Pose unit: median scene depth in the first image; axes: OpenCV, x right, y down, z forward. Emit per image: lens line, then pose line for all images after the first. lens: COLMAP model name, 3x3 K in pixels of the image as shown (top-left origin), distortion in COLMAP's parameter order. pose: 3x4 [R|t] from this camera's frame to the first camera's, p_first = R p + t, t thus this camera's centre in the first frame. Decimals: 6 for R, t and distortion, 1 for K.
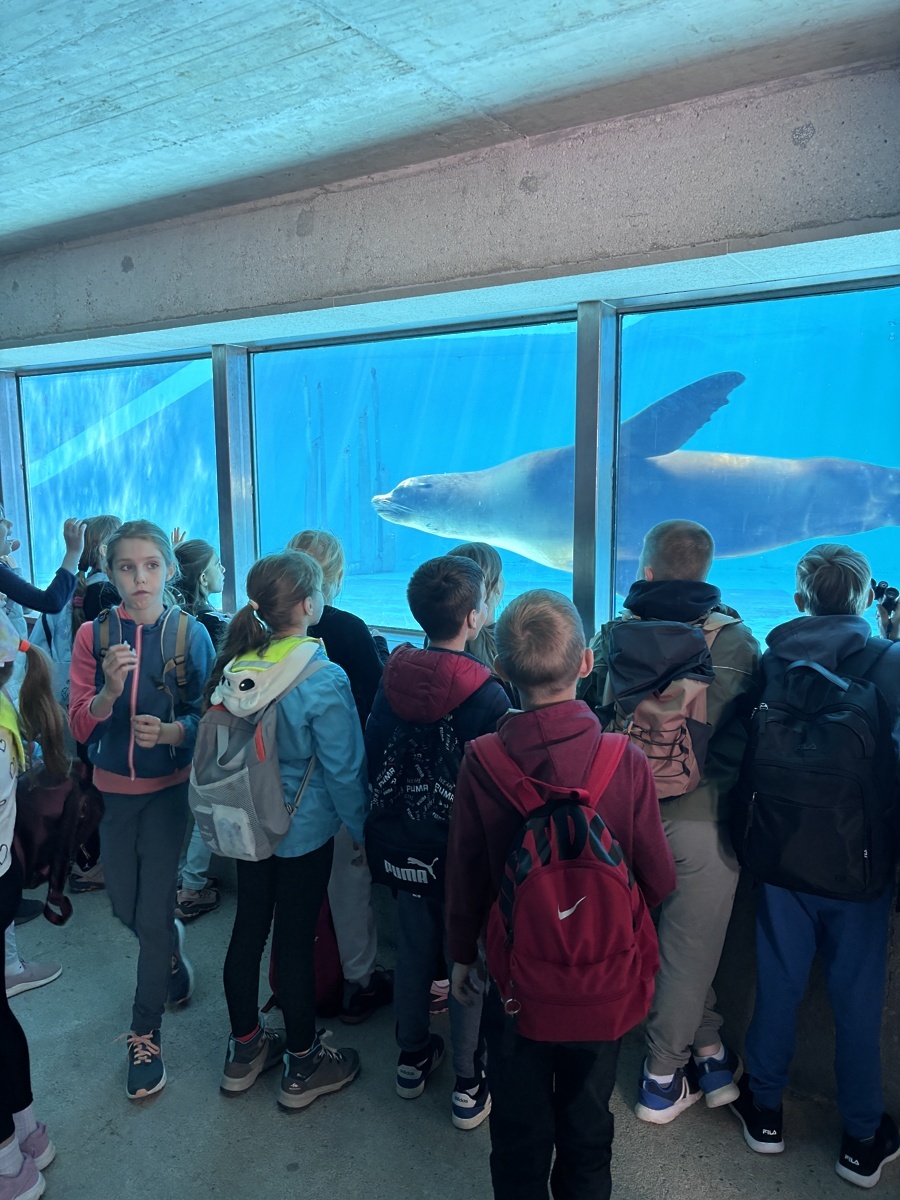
lens RADIAL K [[908.1, 0, 454.5], [0, 908.1, 594.9], [0, 0, 1]] dist [0.014488, -0.031254]
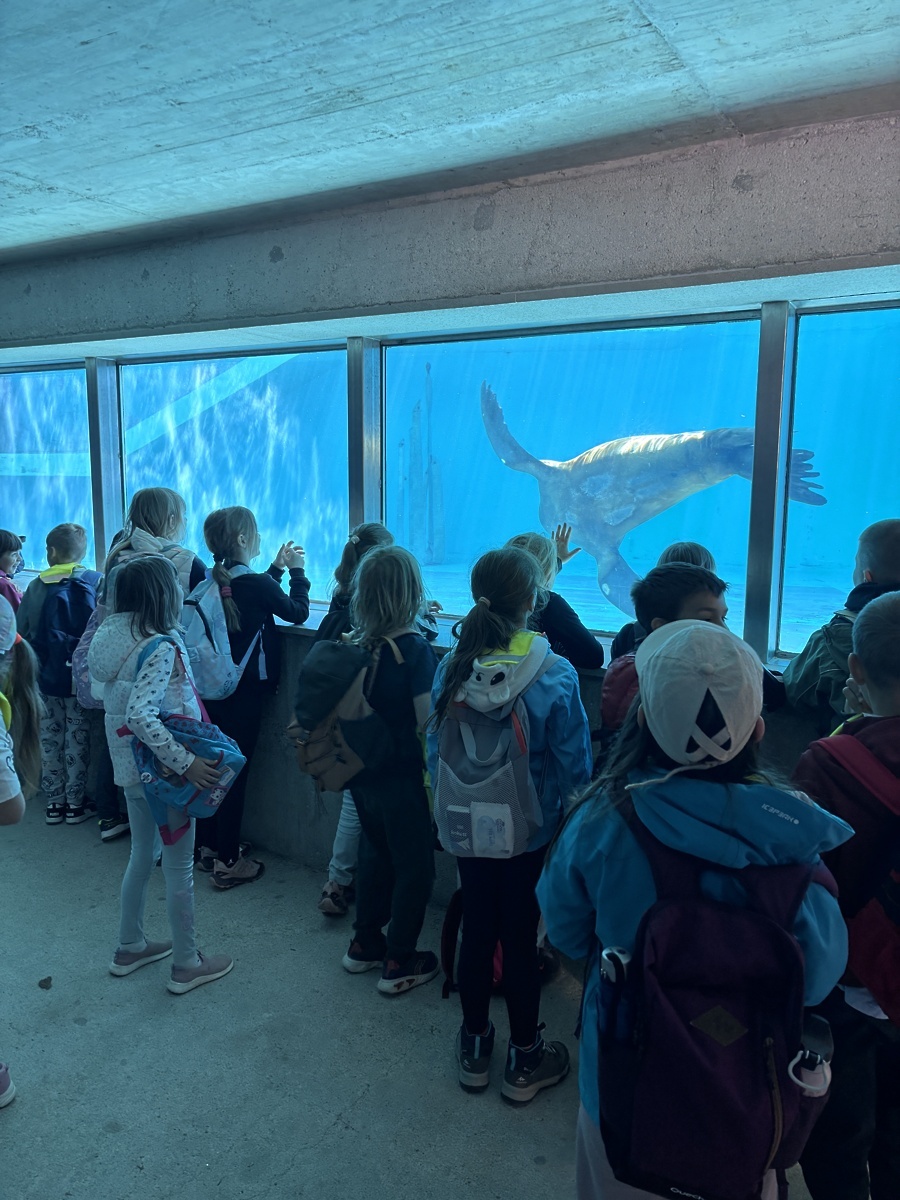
lens RADIAL K [[908.1, 0, 454.7], [0, 908.1, 595.1], [0, 0, 1]] dist [0.014488, -0.031254]
pose [[0.999846, 0.011771, 0.013014, -0.239954], [-0.011876, 0.999898, 0.007974, -0.002507], [-0.012919, -0.008128, 0.999884, 0.000234]]
